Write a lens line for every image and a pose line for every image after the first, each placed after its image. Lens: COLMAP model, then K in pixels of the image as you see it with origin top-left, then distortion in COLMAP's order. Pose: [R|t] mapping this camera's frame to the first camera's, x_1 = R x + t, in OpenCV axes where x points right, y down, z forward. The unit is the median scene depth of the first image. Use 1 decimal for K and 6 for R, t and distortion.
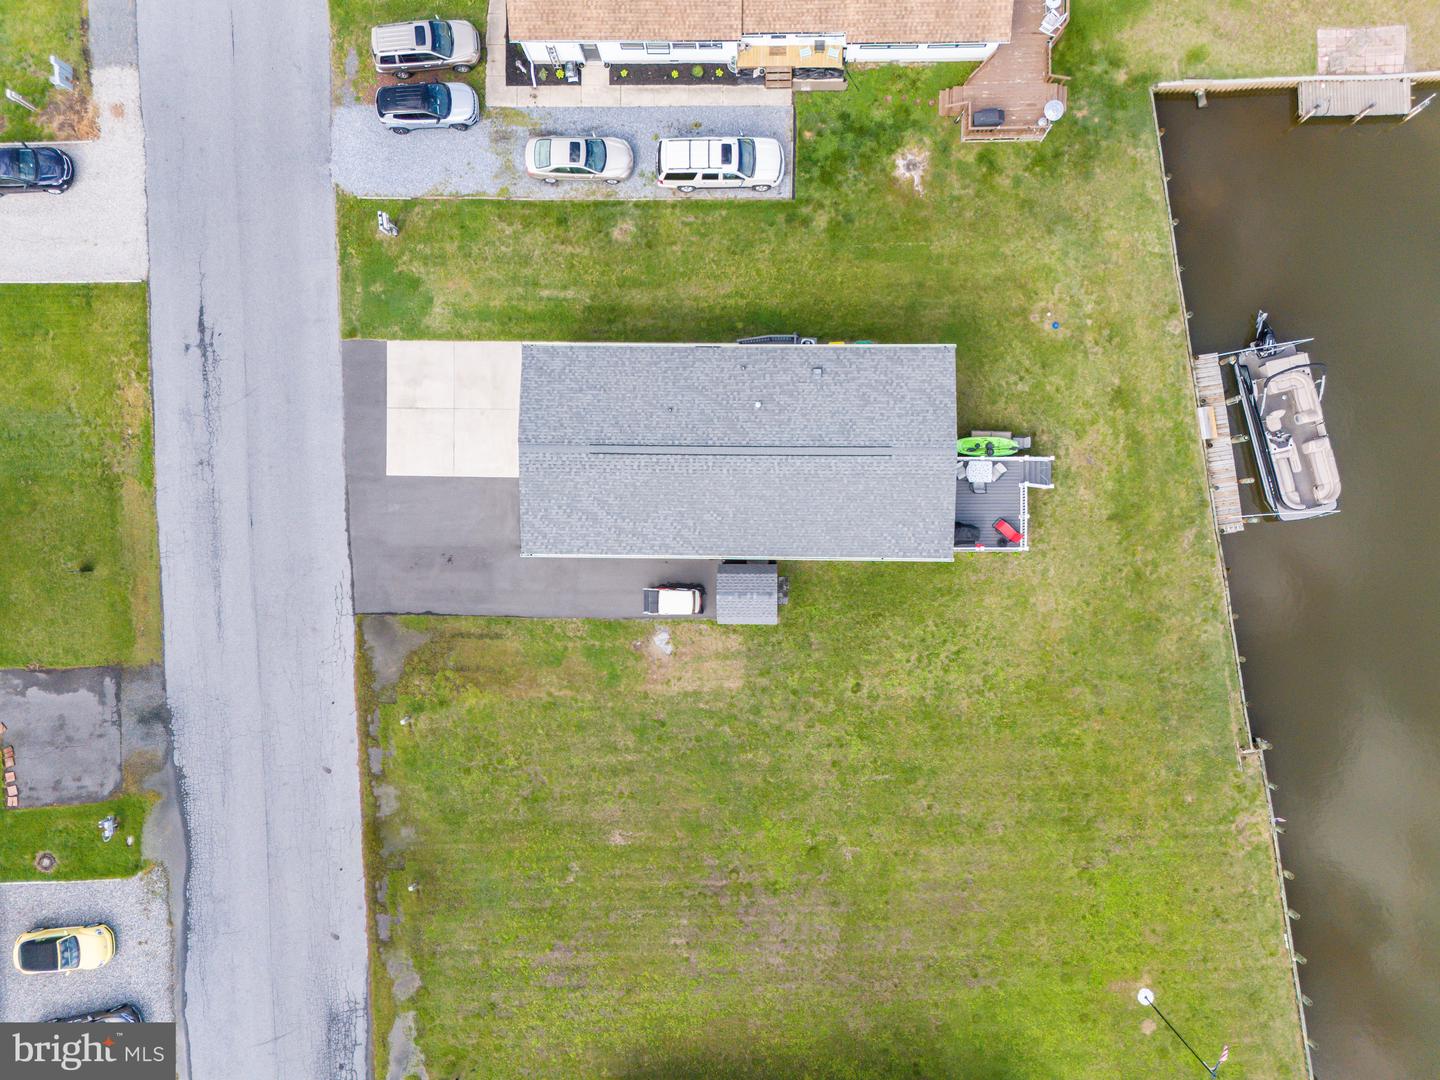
lens RADIAL K [[1017.9, 0, 719.1], [0, 1017.9, 615.0], [0, 0, 1]] dist [0.021639, -0.007858]
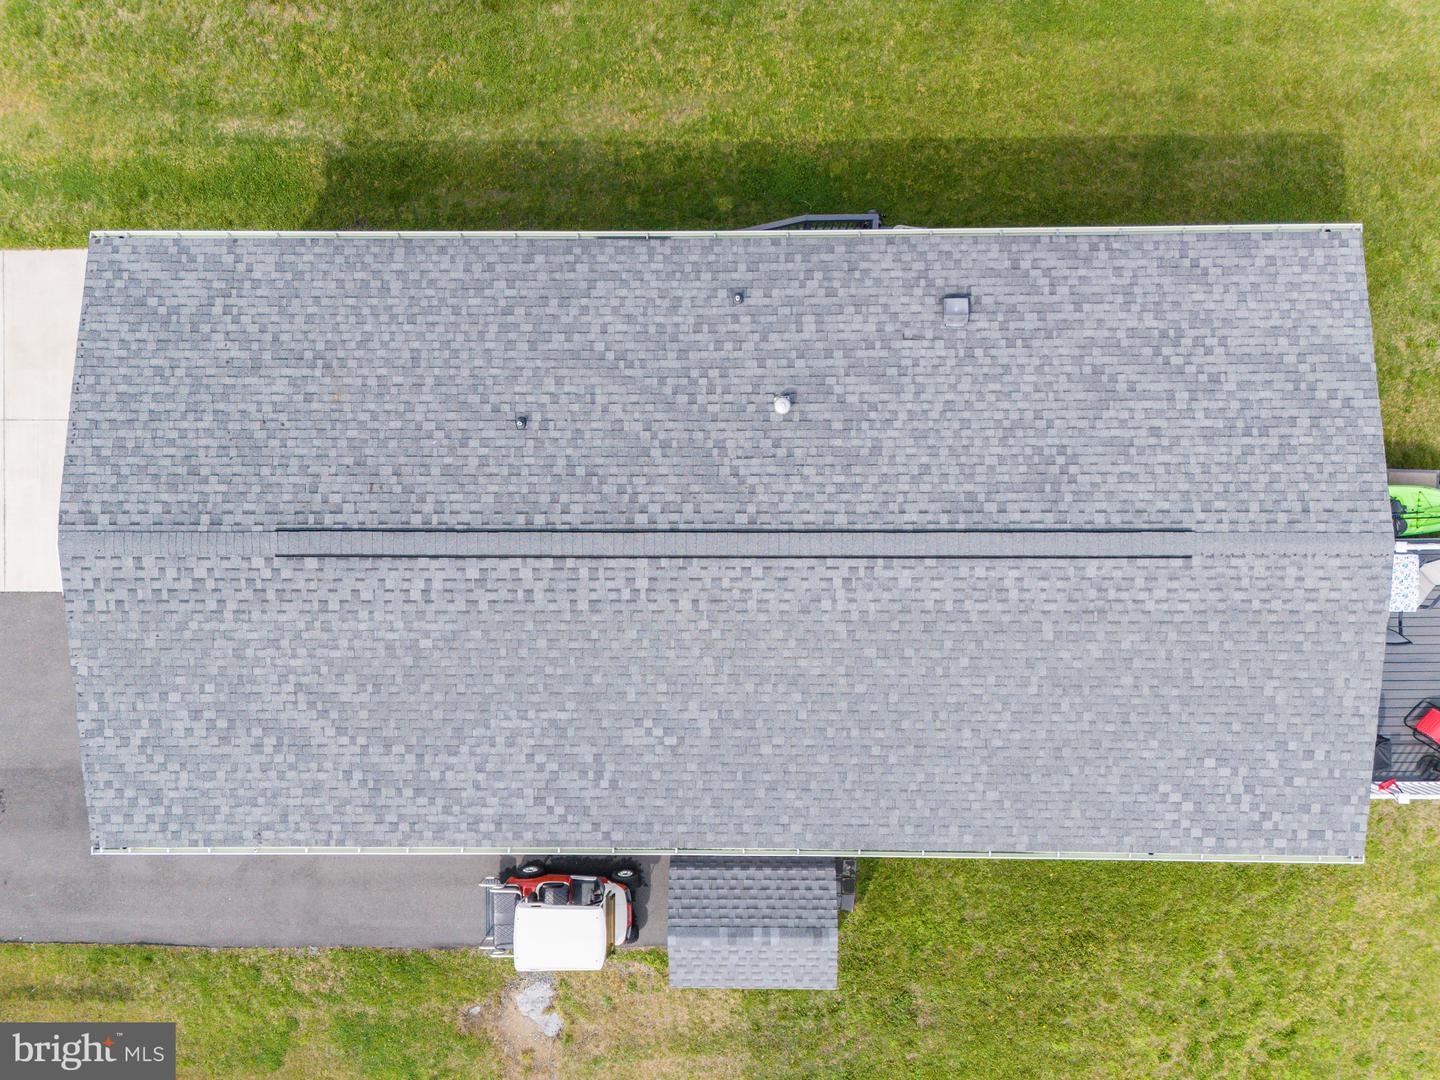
lens RADIAL K [[1019.4, 0, 714.8], [0, 1019.4, 605.2], [0, 0, 1]] dist [0.007321, -0.000997]
pose [[0.999875, -0.010397, 0.011919, 0.010492], [0.010436, 0.999940, -0.003223, -0.128723], [-0.011885, 0.003347, 0.999924, 0.612098]]
